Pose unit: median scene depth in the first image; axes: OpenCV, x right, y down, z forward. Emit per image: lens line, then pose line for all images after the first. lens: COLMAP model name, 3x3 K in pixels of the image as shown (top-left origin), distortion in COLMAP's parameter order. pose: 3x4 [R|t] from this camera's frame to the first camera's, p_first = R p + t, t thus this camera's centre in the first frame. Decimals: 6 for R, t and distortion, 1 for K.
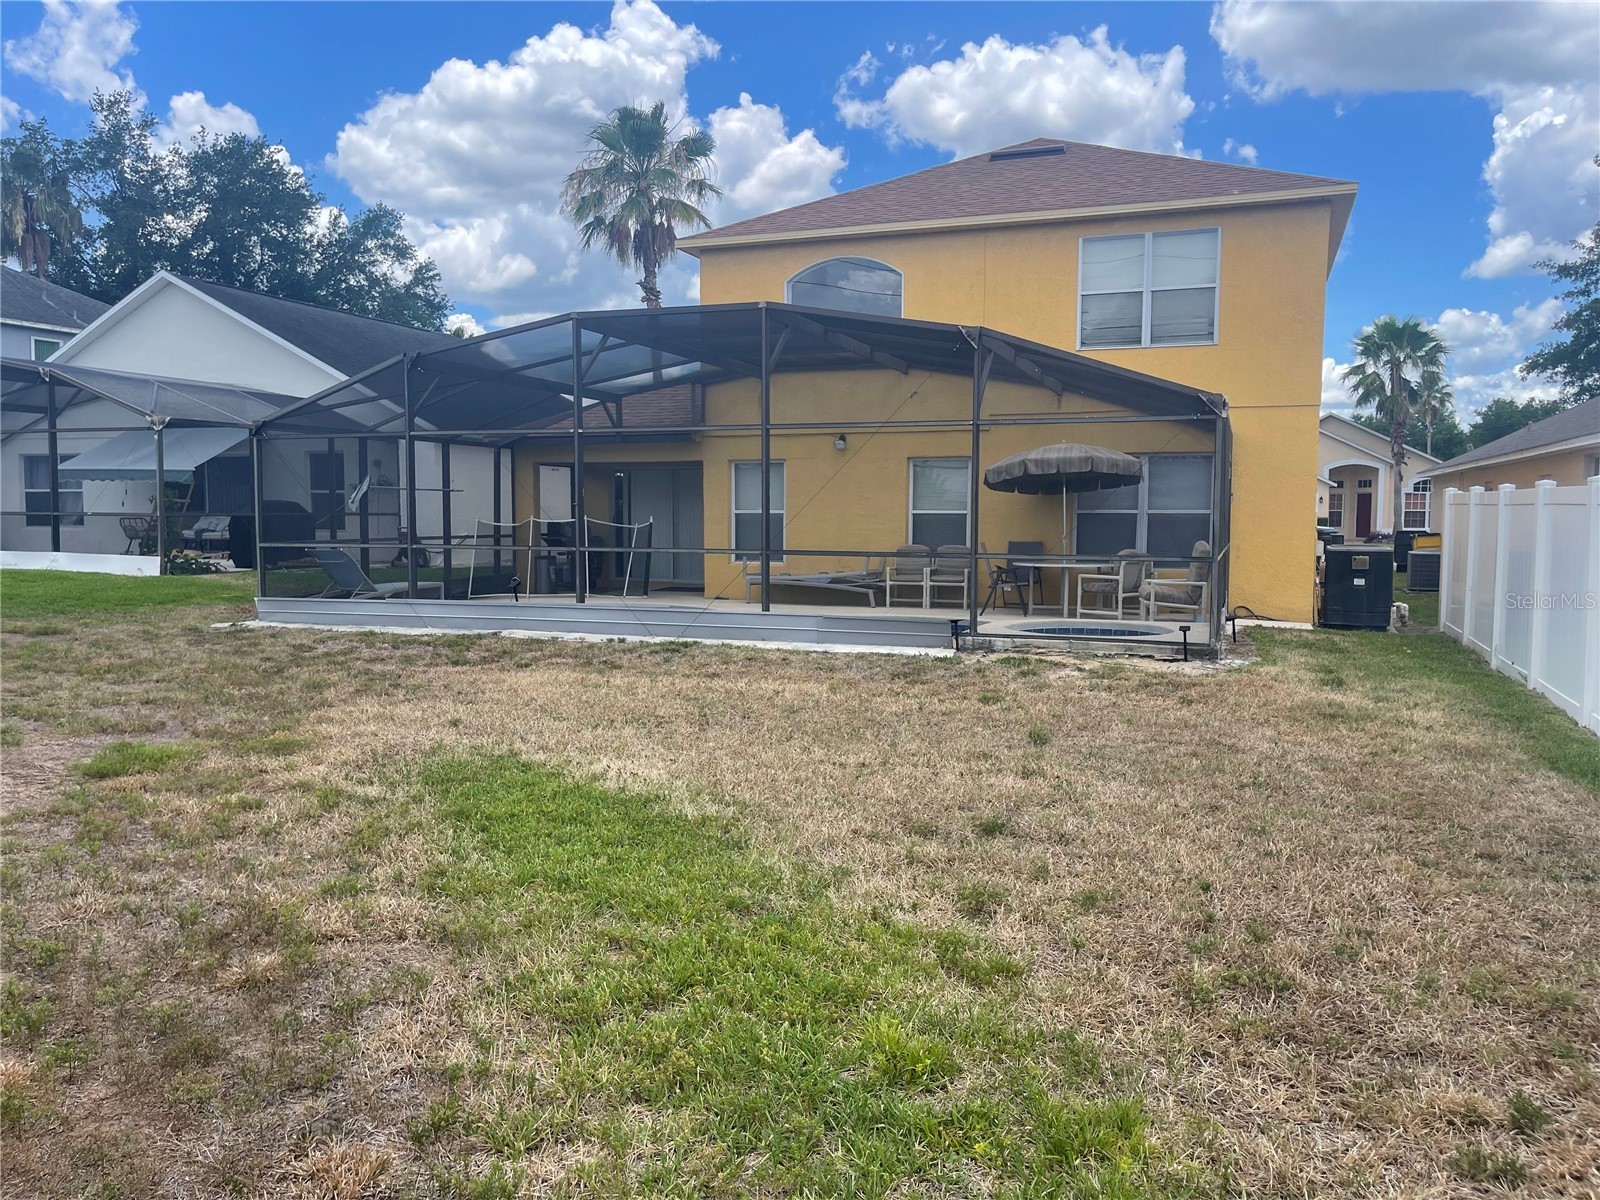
lens RADIAL K [[1182.9, 0, 739.1], [0, 1182.9, 559.3], [0, 0, 1]] dist [0.088954, -0.096314]
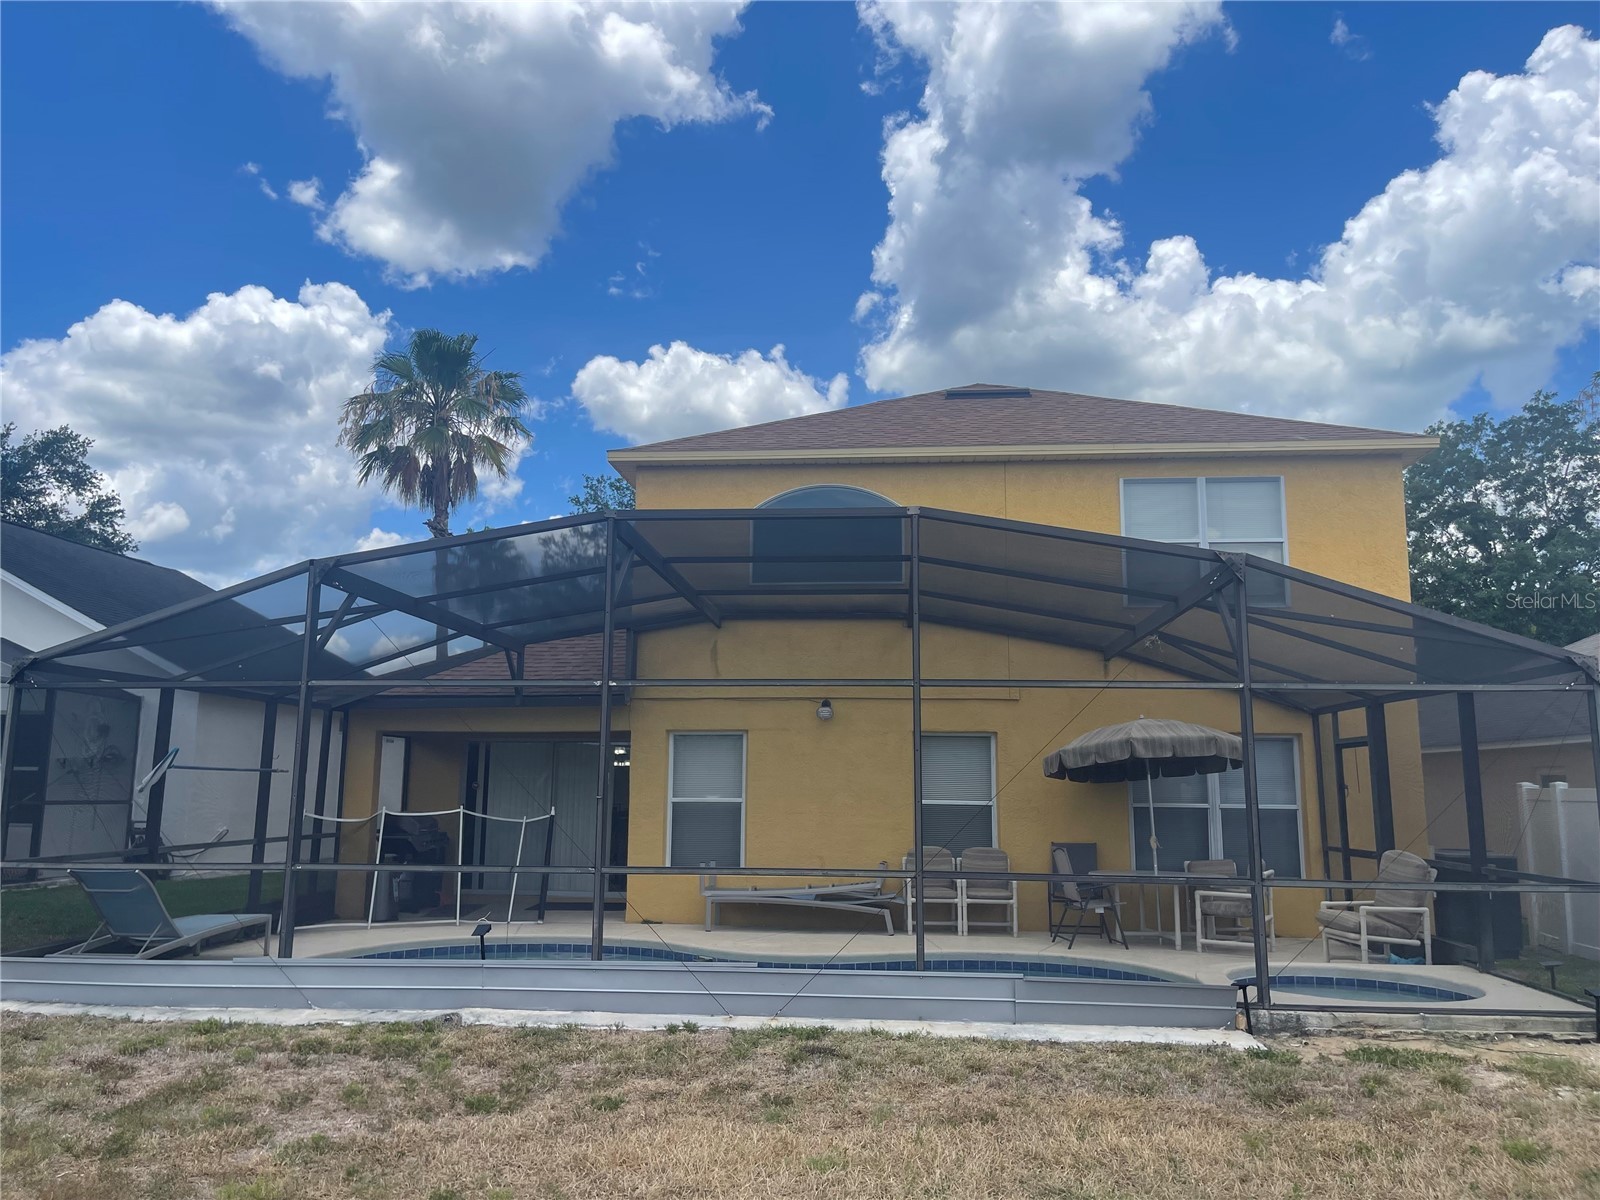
lens RADIAL K [[1182.9, 0, 739.1], [0, 1182.9, 559.3], [0, 0, 1]] dist [0.088954, -0.096314]
pose [[0.962244, 0.055597, 0.266448, -0.146919], [0.006284, 0.974117, -0.225956, -0.015520], [-0.272114, 0.219099, 0.936990, 0.208957]]
